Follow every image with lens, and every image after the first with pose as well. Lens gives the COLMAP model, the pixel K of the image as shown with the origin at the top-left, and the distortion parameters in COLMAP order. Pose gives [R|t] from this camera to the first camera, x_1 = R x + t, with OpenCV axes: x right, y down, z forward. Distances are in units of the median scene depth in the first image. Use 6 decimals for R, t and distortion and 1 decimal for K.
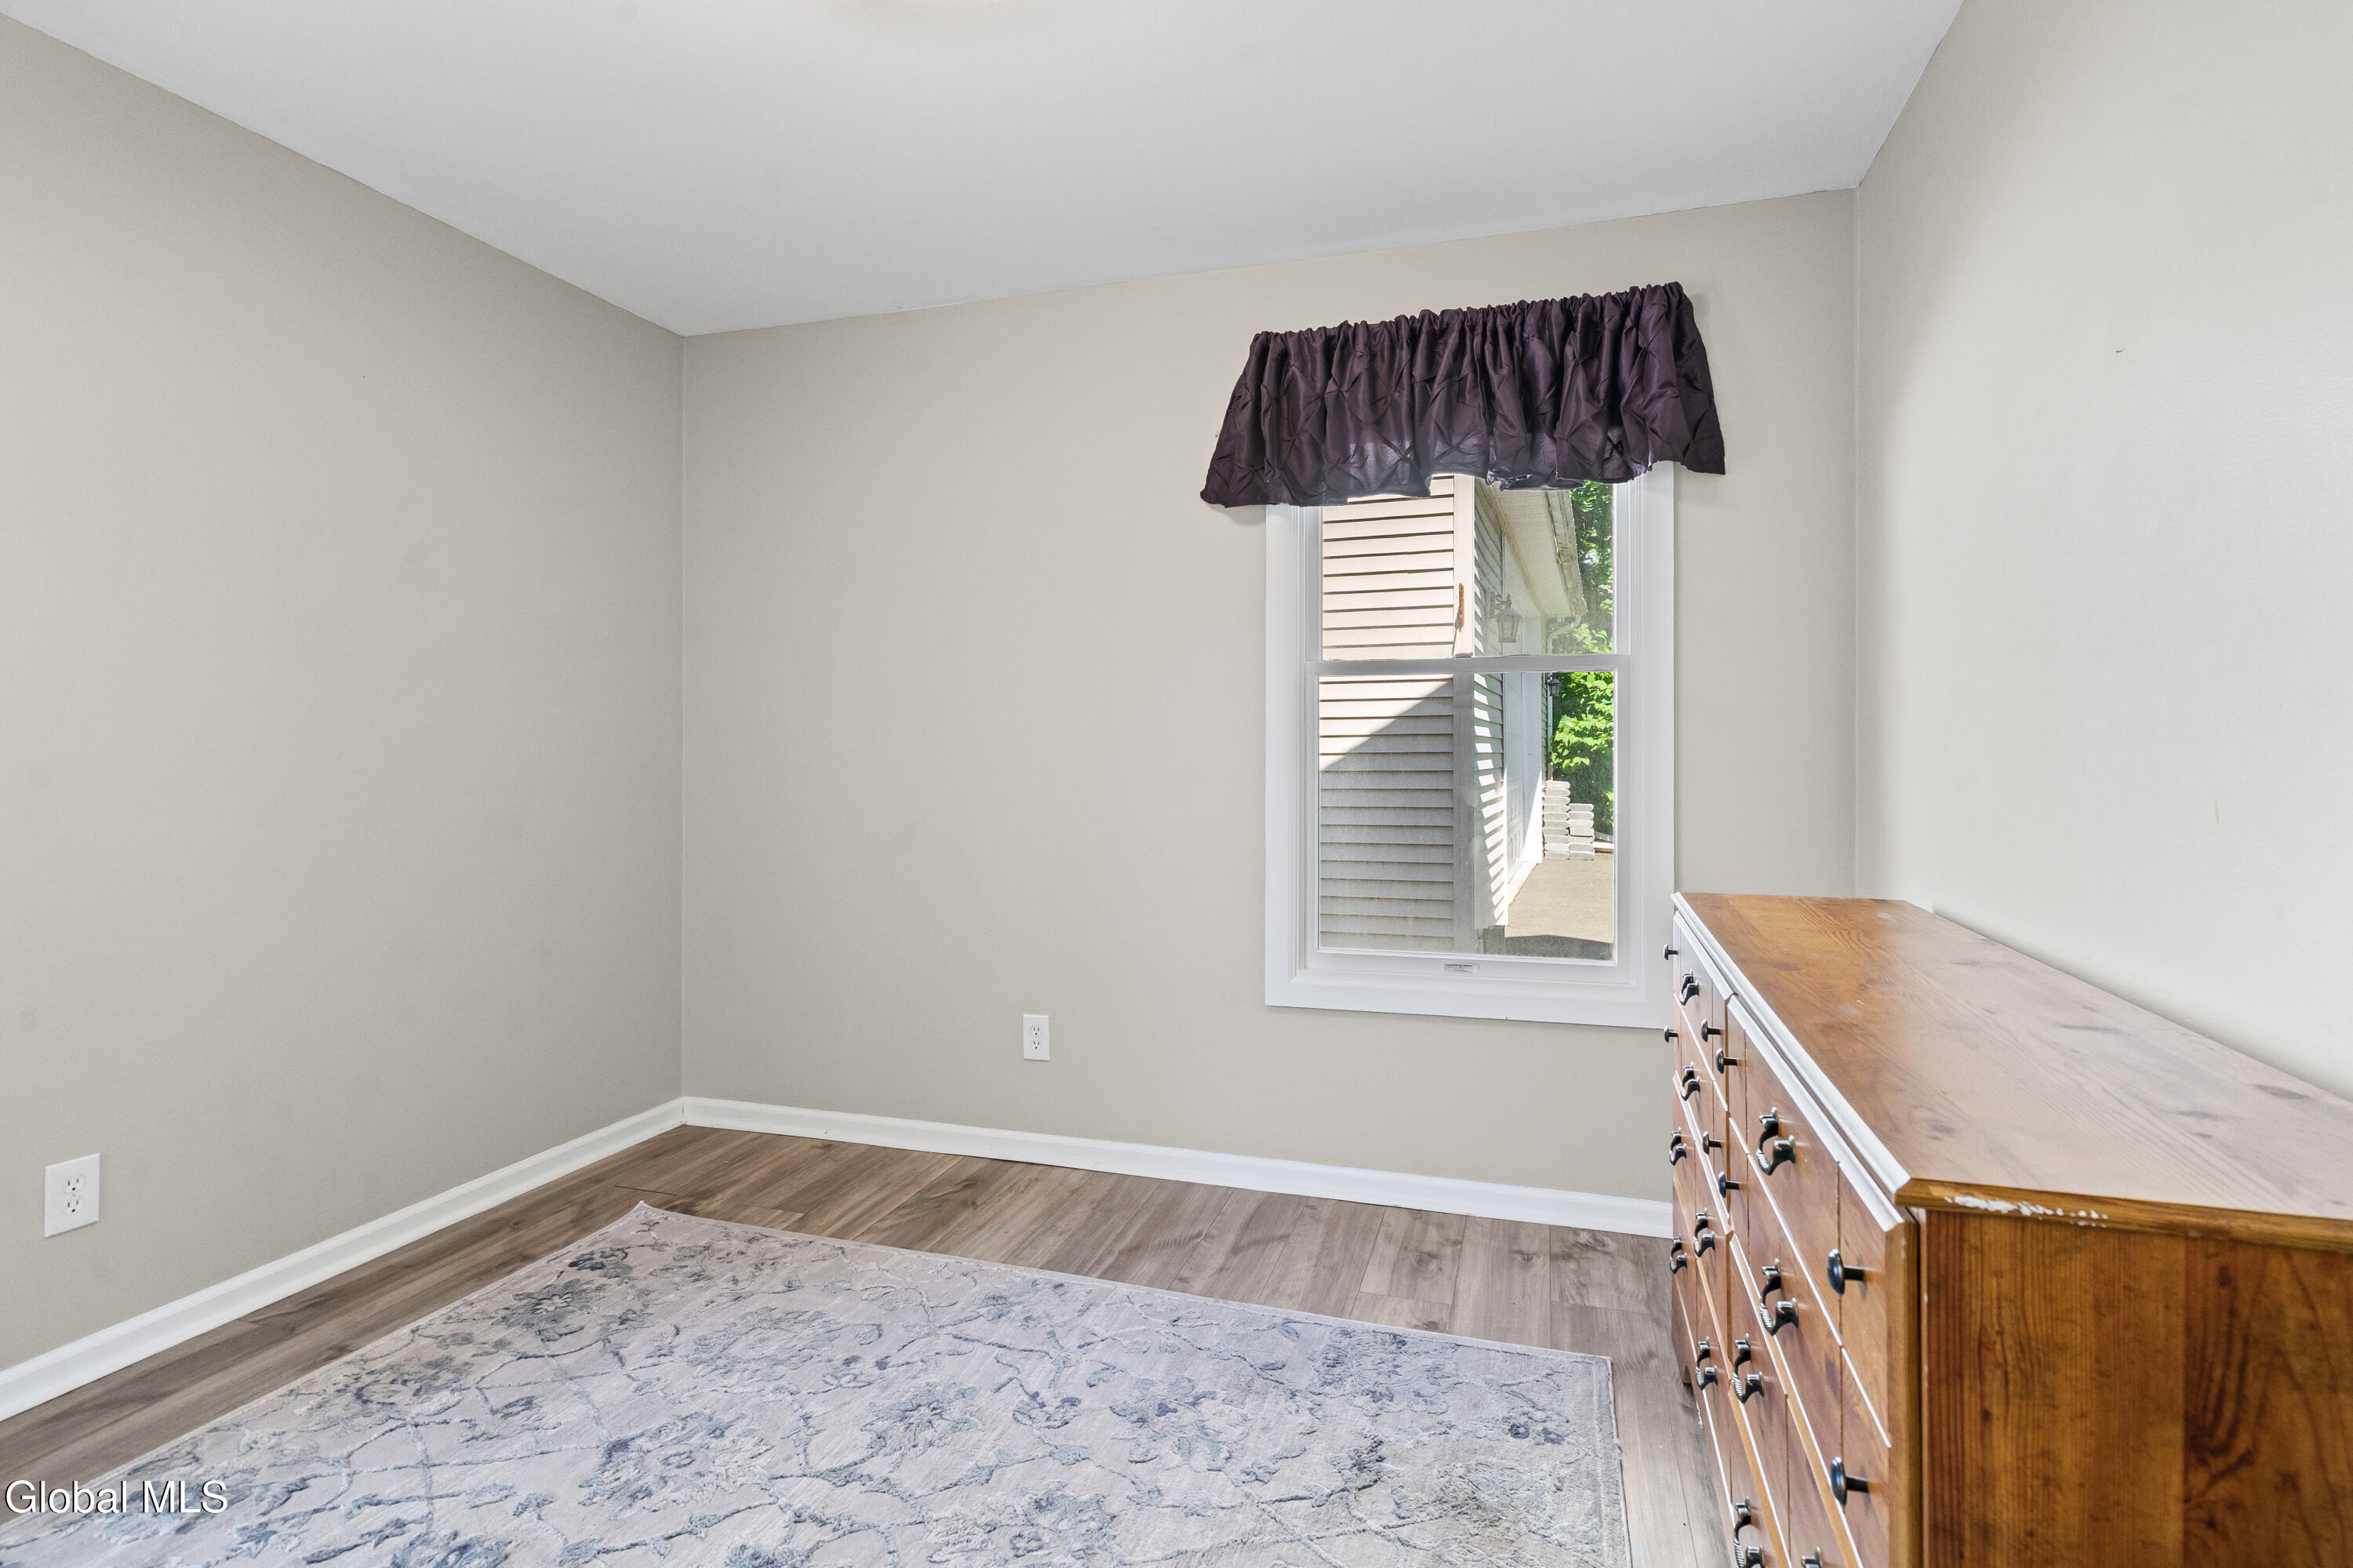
lens RADIAL K [[1159.1, 0, 1142.4], [0, 1159.1, 735.1], [0, 0, 1]] dist [-0.003713, 0.002897]
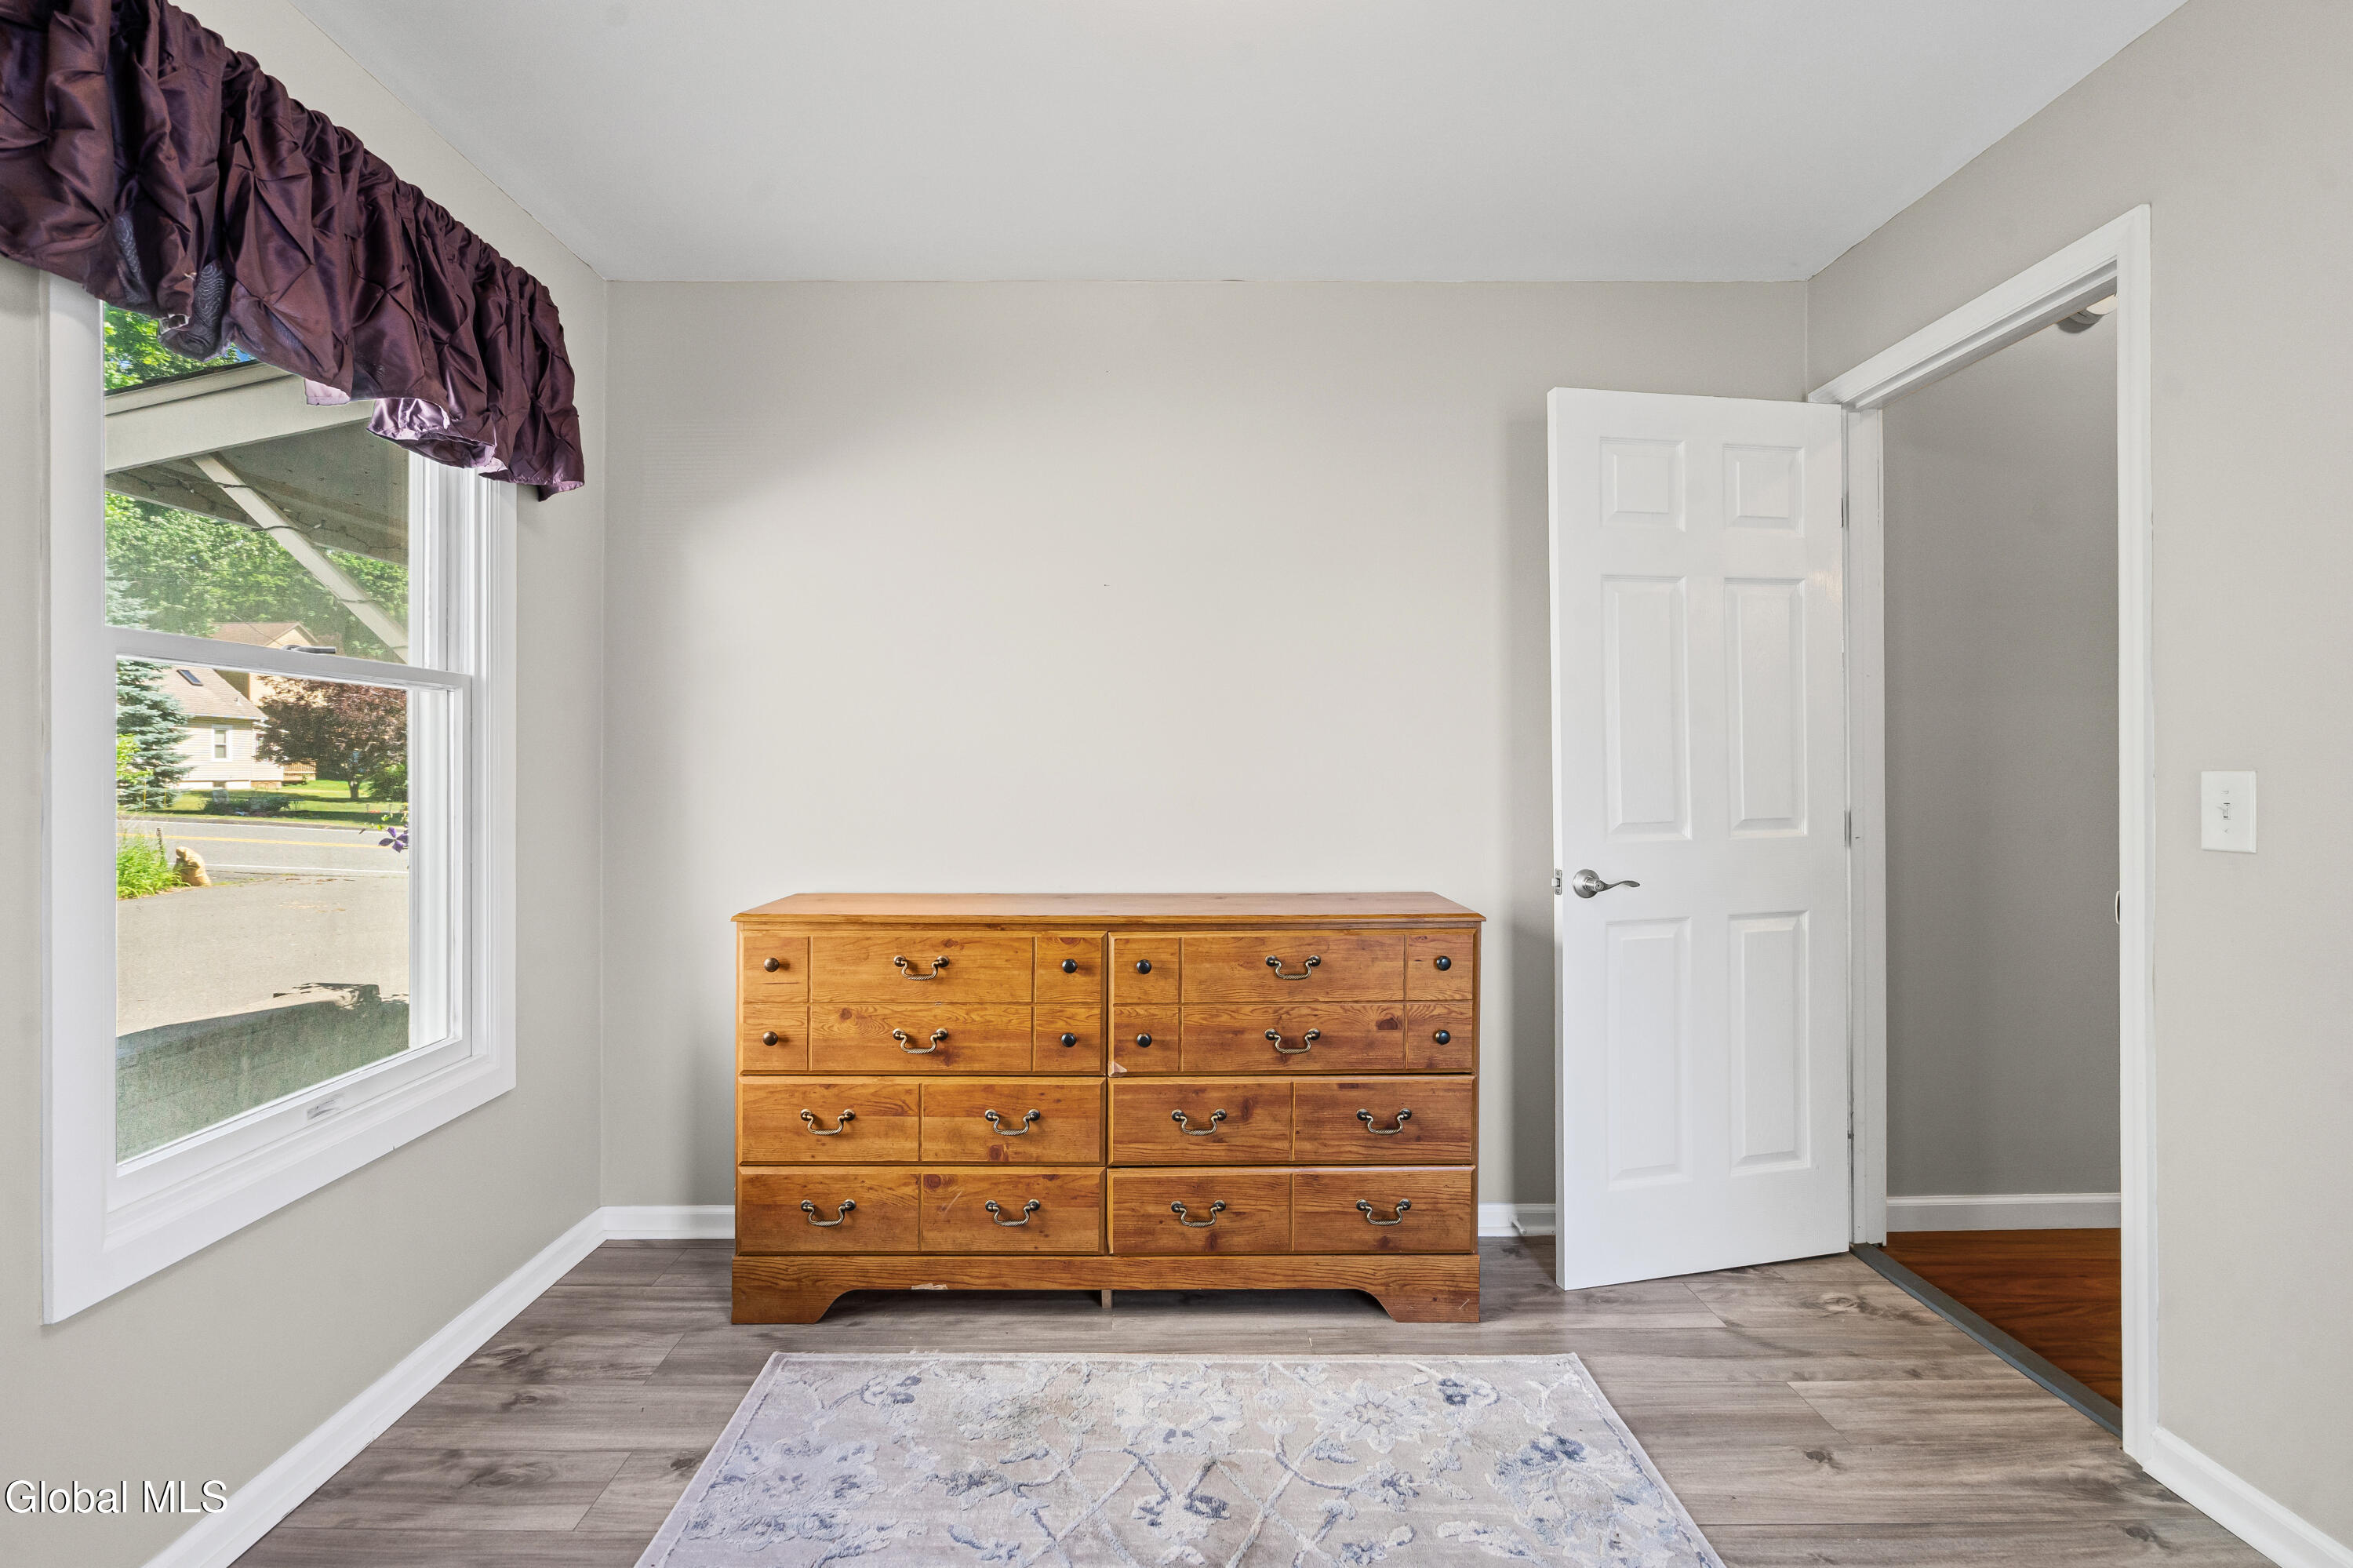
lens RADIAL K [[1083.8, 0, 1170.5], [0, 1083.8, 770.0], [0, 0, 1]] dist [-0.005353, 0.004965]
pose [[-0.322839, -0.006463, 0.946432, -0.549001], [-0.009942, 0.999945, 0.003437, -0.007447], [-0.946402, -0.008300, -0.322886, 0.818820]]
